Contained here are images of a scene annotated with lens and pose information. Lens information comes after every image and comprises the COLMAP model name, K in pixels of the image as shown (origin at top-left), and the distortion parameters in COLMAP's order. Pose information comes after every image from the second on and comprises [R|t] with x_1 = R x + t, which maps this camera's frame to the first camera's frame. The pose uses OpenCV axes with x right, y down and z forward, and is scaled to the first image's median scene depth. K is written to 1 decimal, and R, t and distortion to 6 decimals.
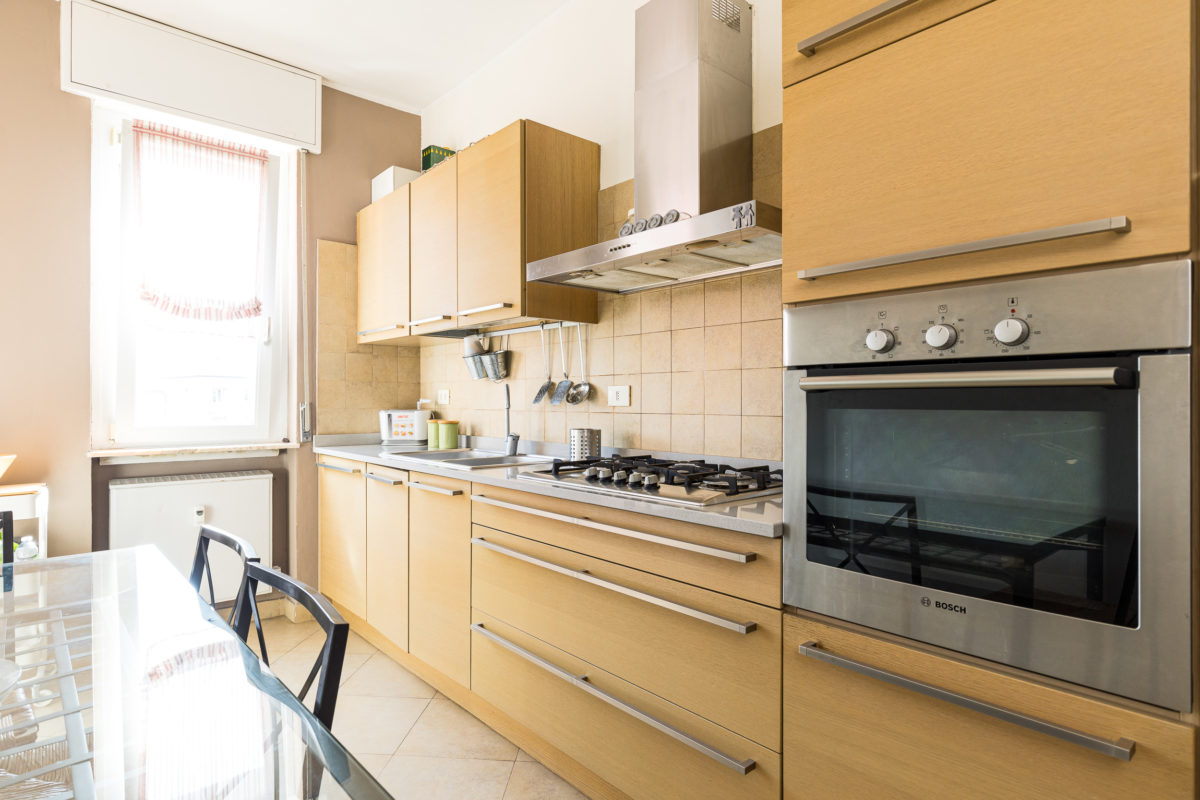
lens RADIAL K [[639.1, 0, 600.0], [0, 639.1, 400.0], [0, 0, 1]] dist [0.001289, 0.000926]
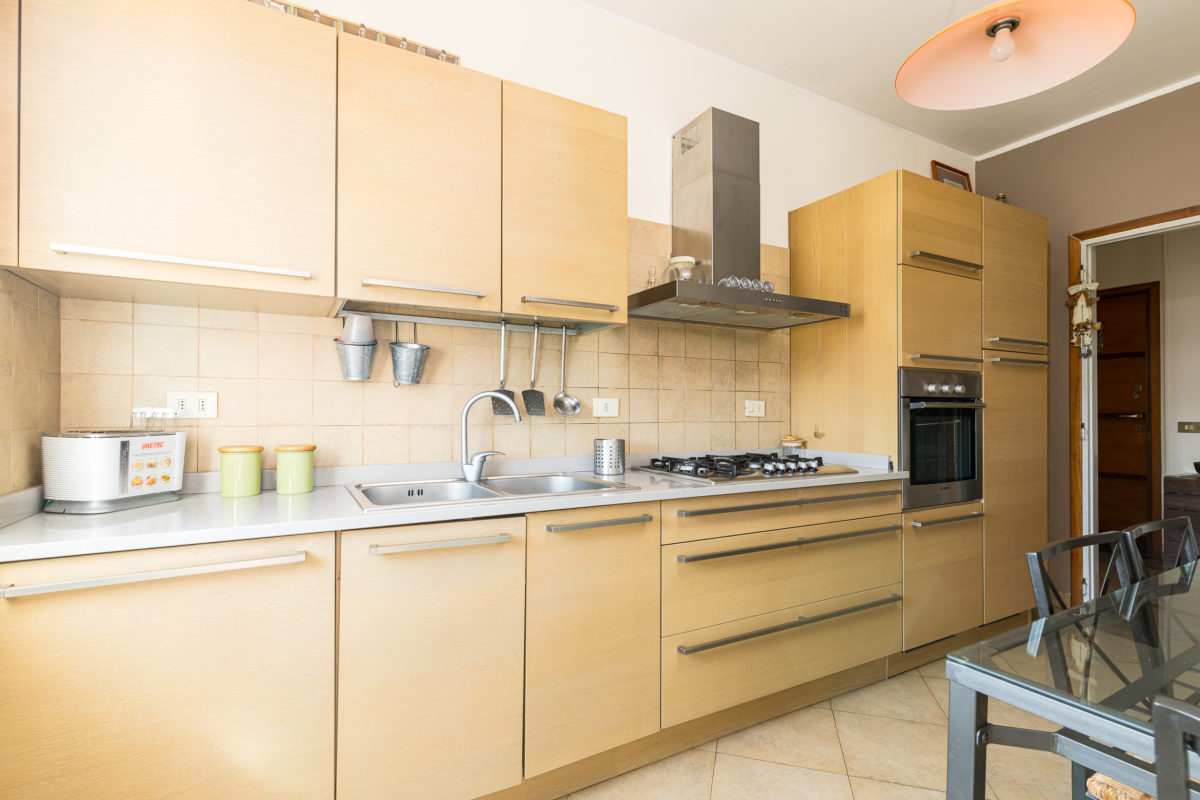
lens RADIAL K [[557.3, 0, 600.0], [0, 557.3, 400.0], [0, 0, 1]] dist [0.013231, -0.000142]
pose [[0.221352, 0.020879, 0.974970, -0.702797], [-0.002513, 0.999780, -0.020840, 0.000016], [-0.975191, 0.002163, 0.221355, 0.631199]]
